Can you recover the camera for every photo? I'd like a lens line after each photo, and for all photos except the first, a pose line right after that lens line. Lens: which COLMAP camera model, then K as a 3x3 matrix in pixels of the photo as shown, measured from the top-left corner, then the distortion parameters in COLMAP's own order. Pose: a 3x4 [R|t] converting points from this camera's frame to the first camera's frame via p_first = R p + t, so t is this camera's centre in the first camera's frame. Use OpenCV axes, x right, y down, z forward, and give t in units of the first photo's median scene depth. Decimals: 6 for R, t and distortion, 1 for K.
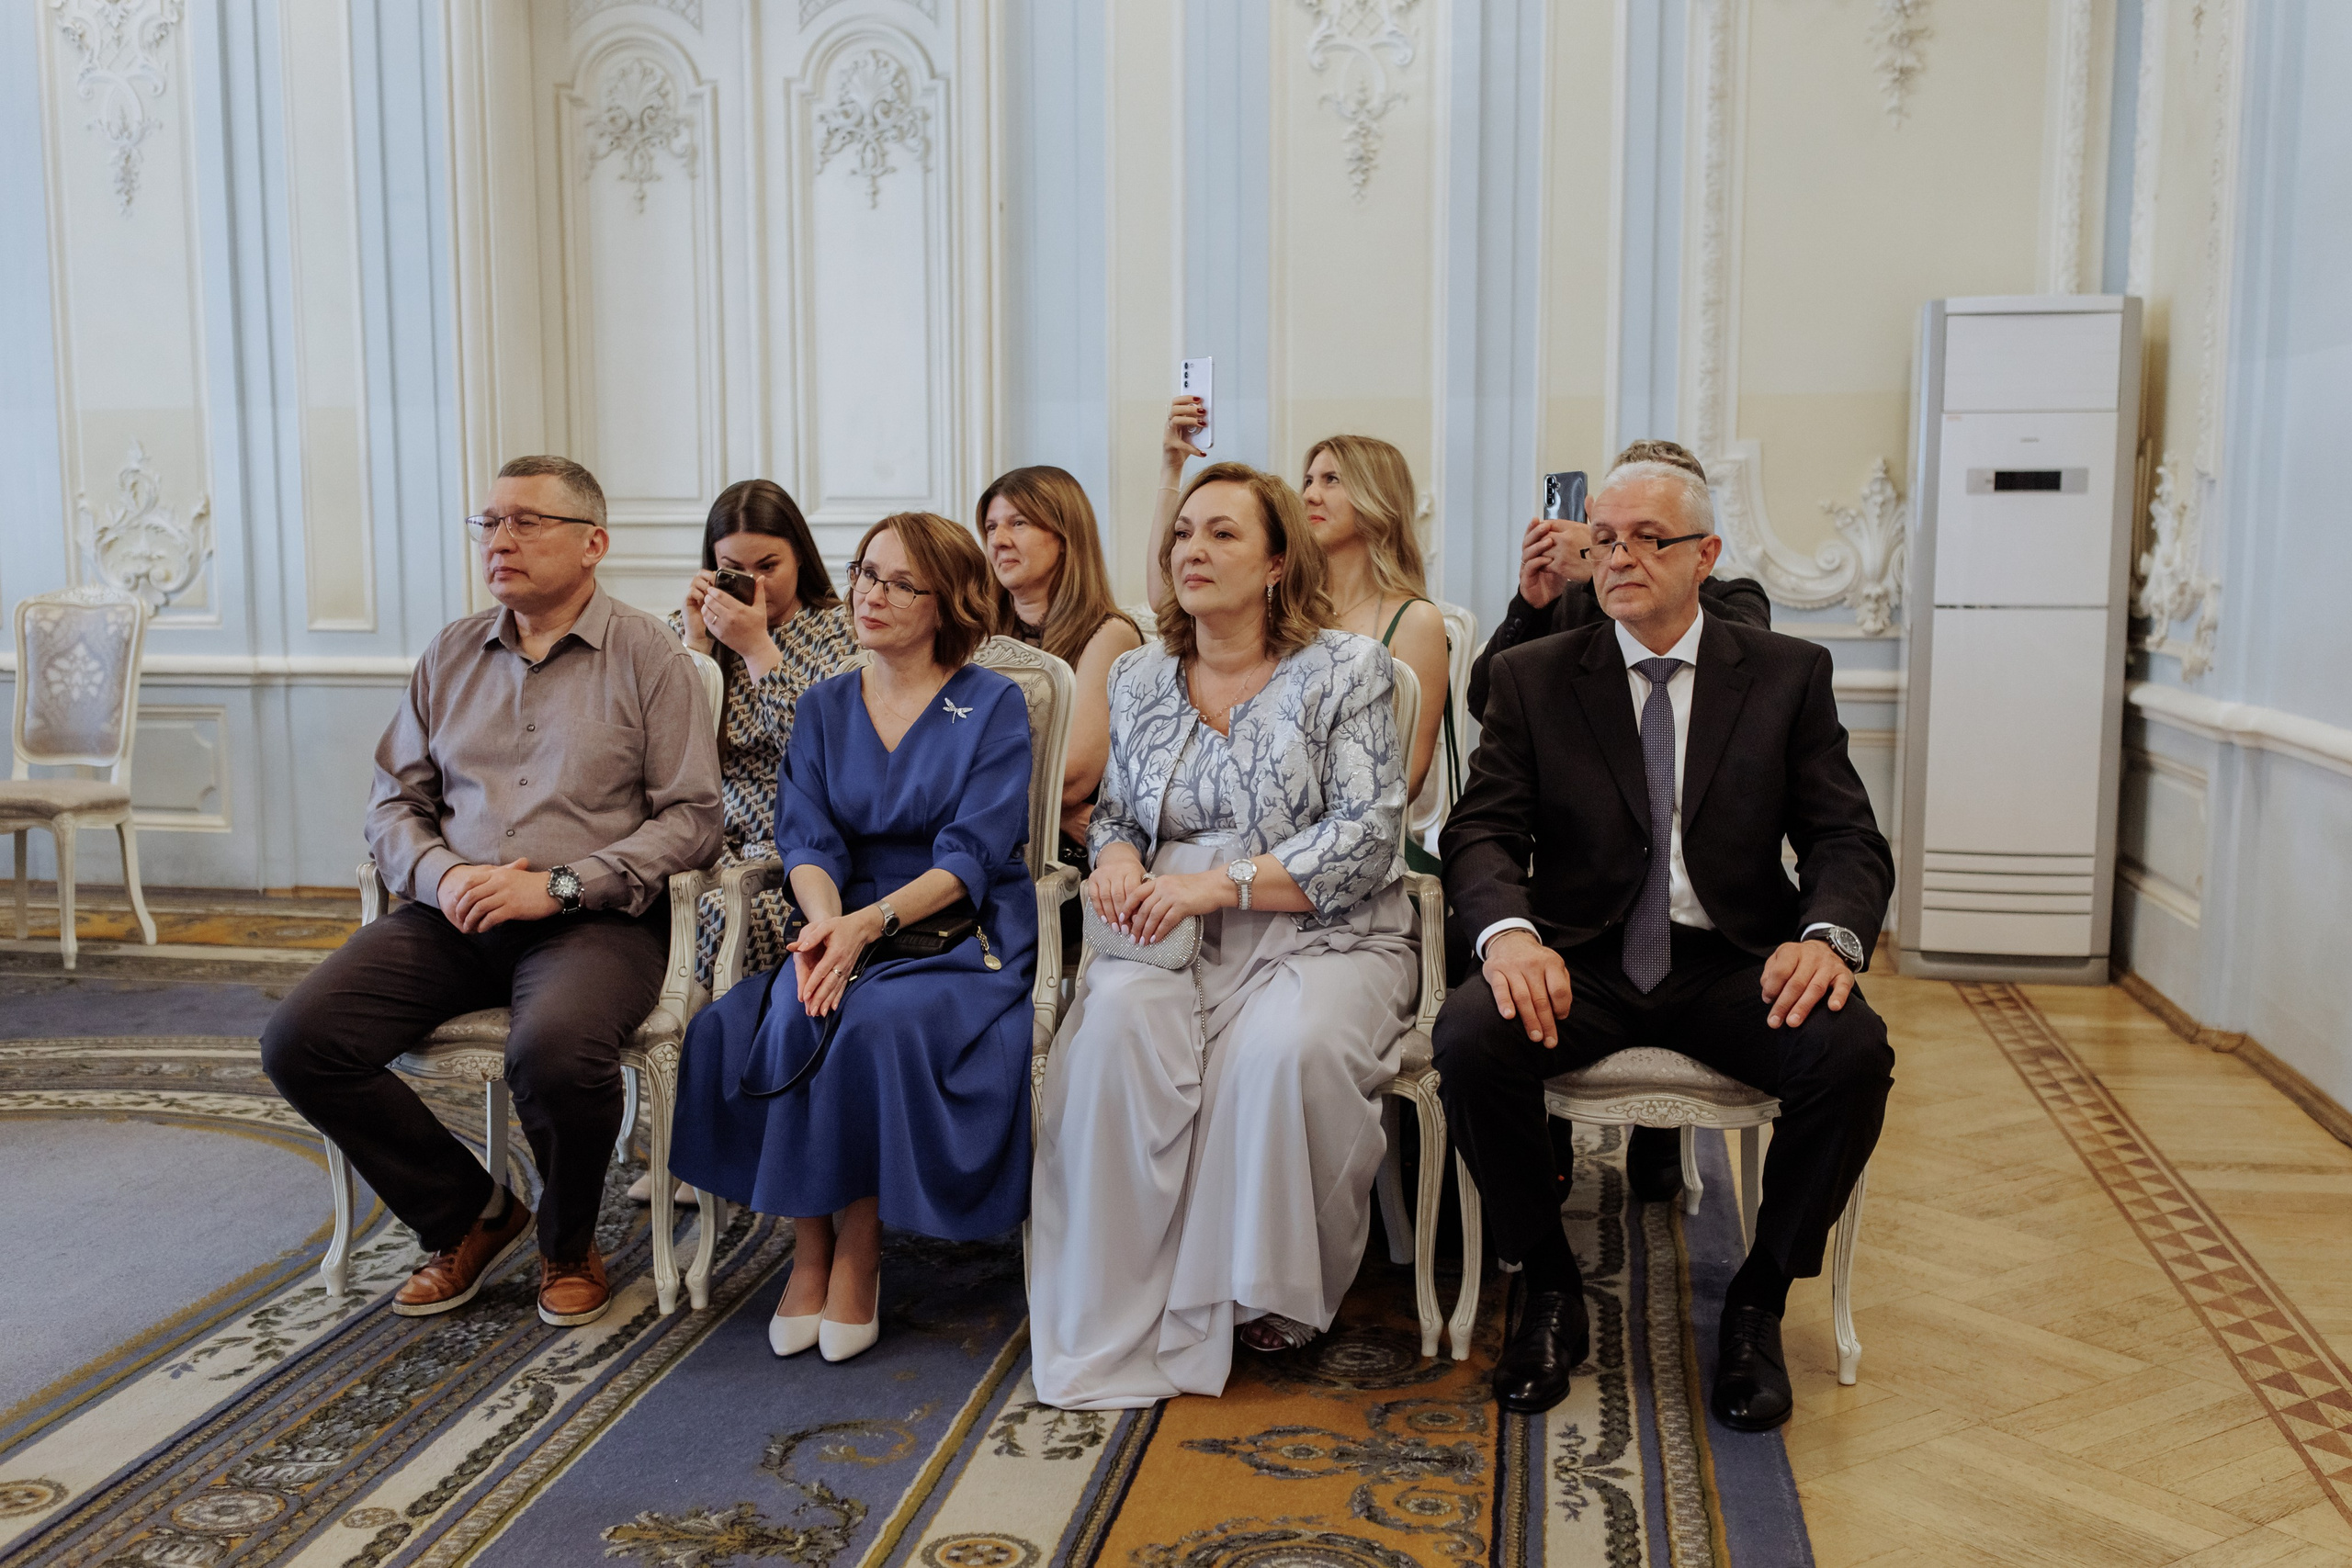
lens RADIAL K [[2576.3, 0, 1176.0], [0, 2576.3, 784.0], [0, 0, 1]] dist [0.042666, -0.010130]
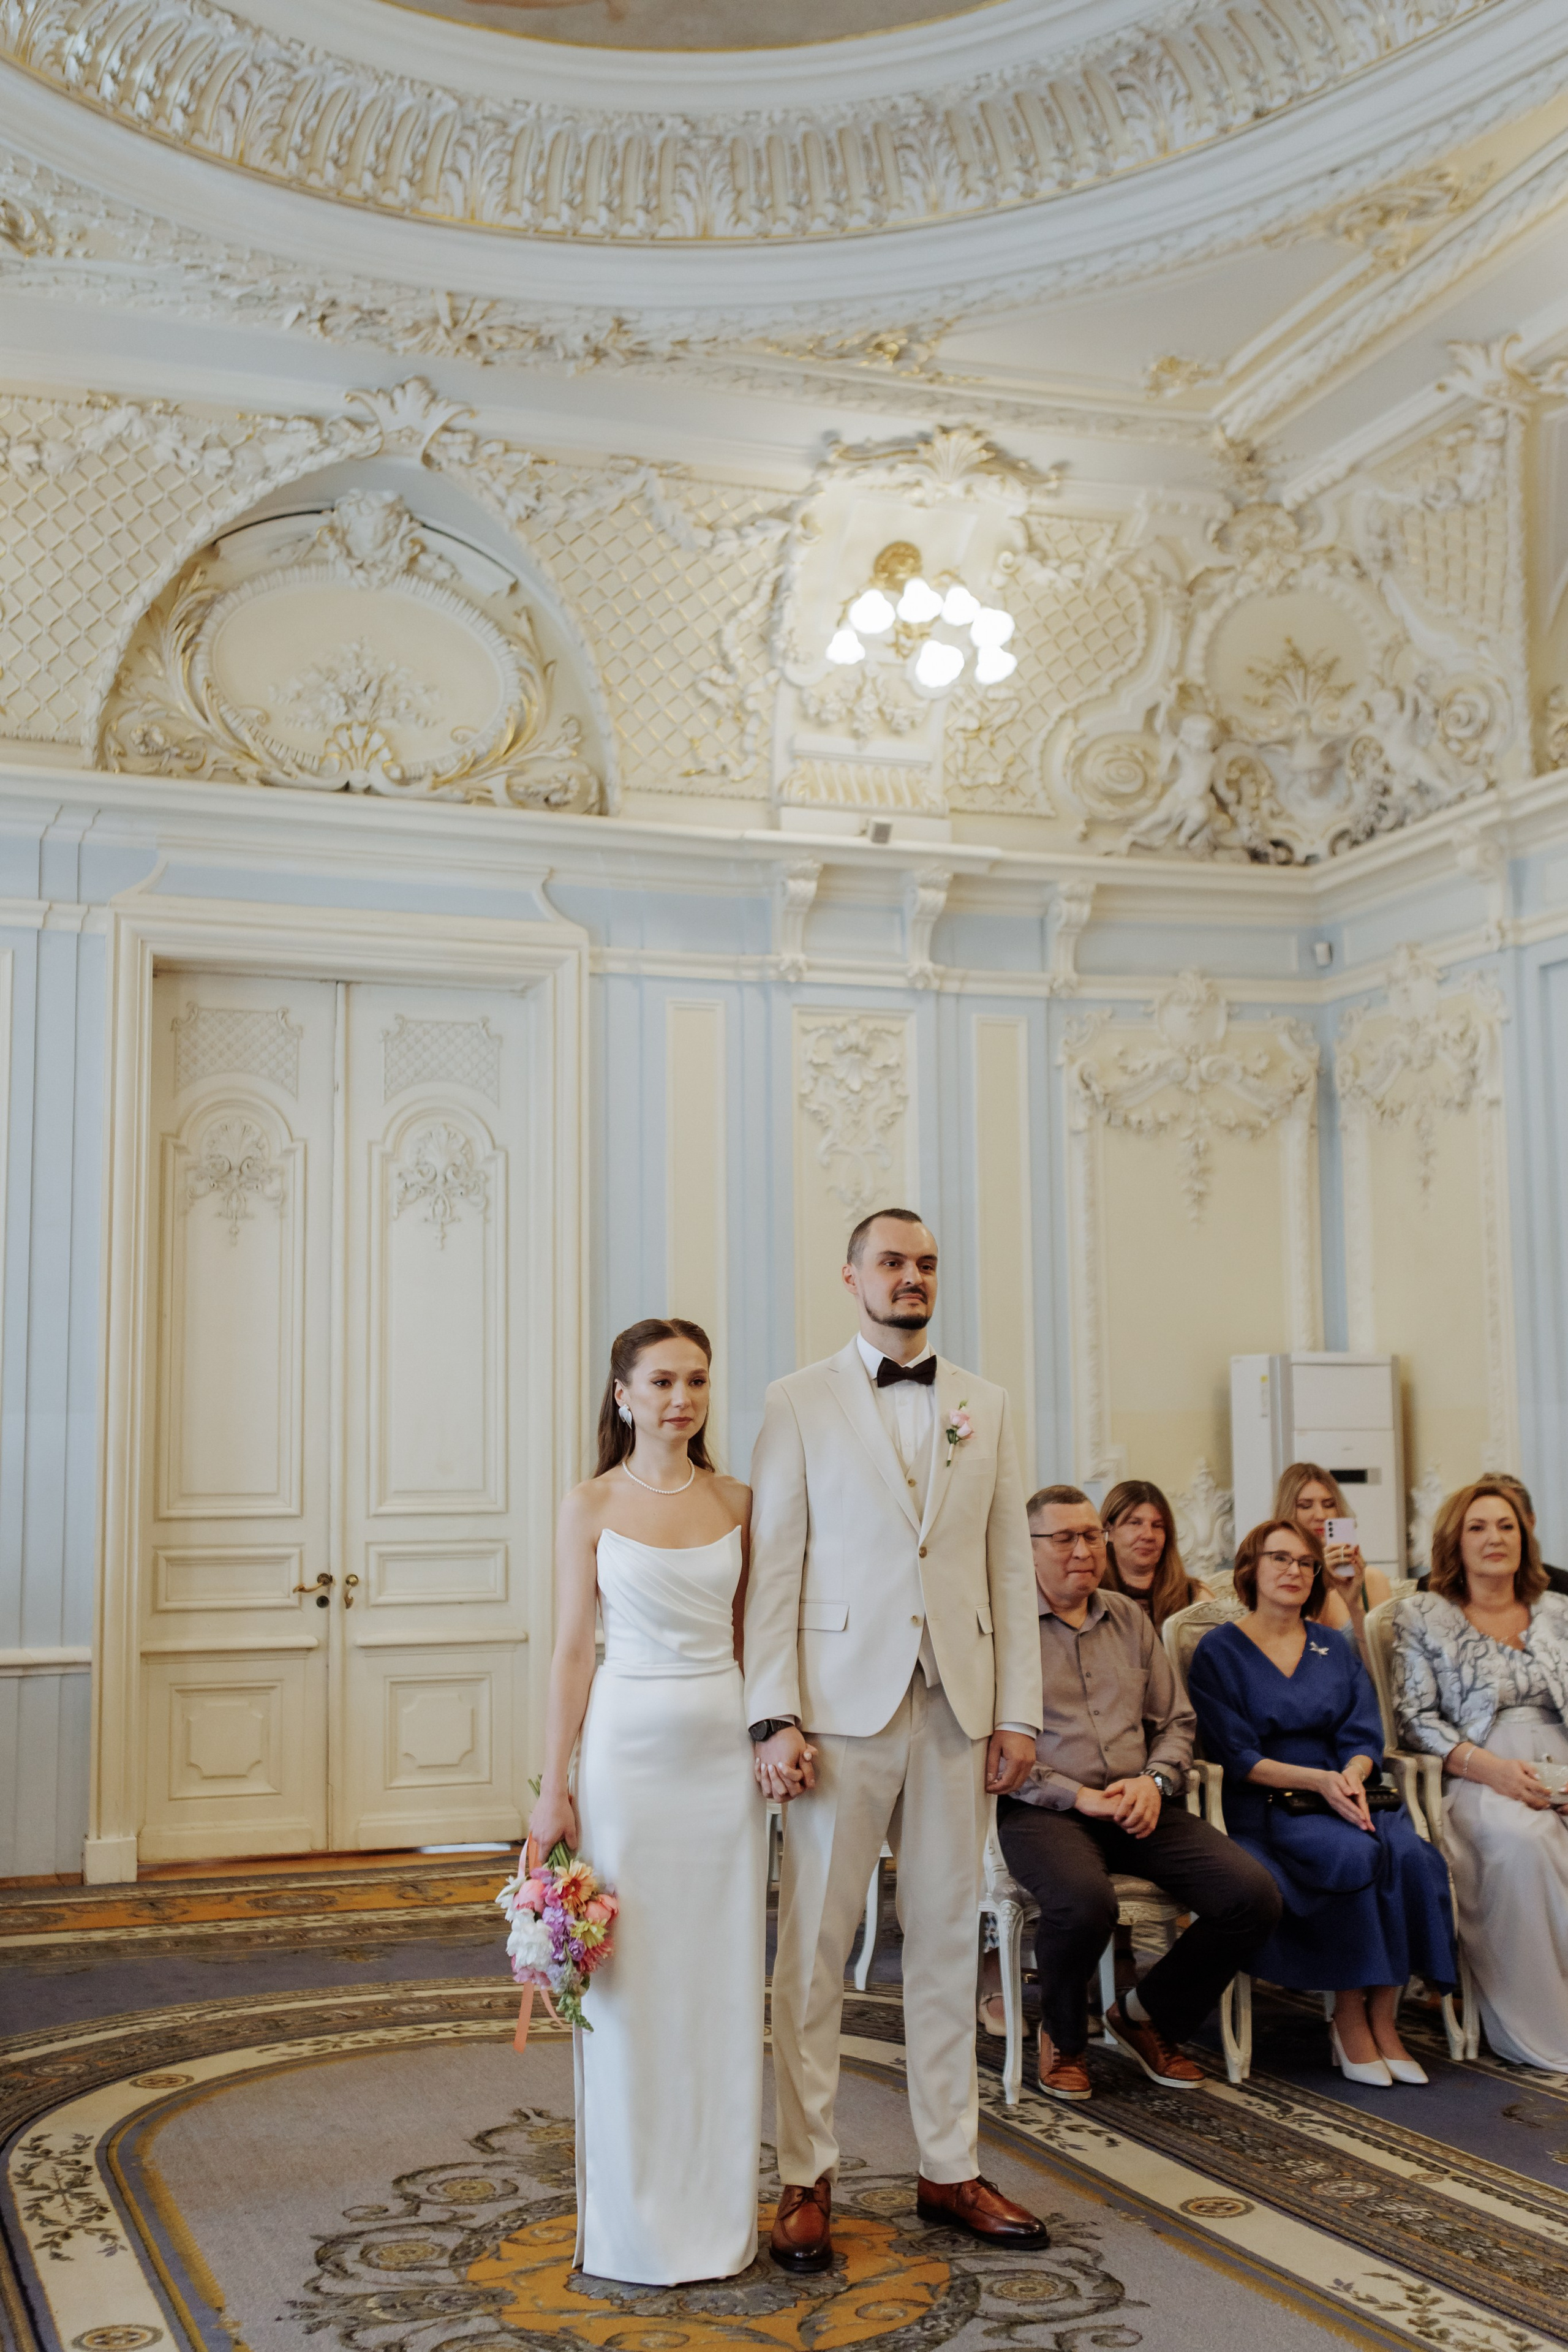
lens RADIAL K [[2555.4, 0, 784.0], [0, 2555.4, 1176.0], [0, 0, 1]] dist [0.079057, -0.000990]
pose [[0.864850, 0.052550, 0.499273, -0.579827], [0.059618, 0.976719, -0.206073, -0.001574], [-0.498478, 0.207988, 0.841582, -0.089618]]
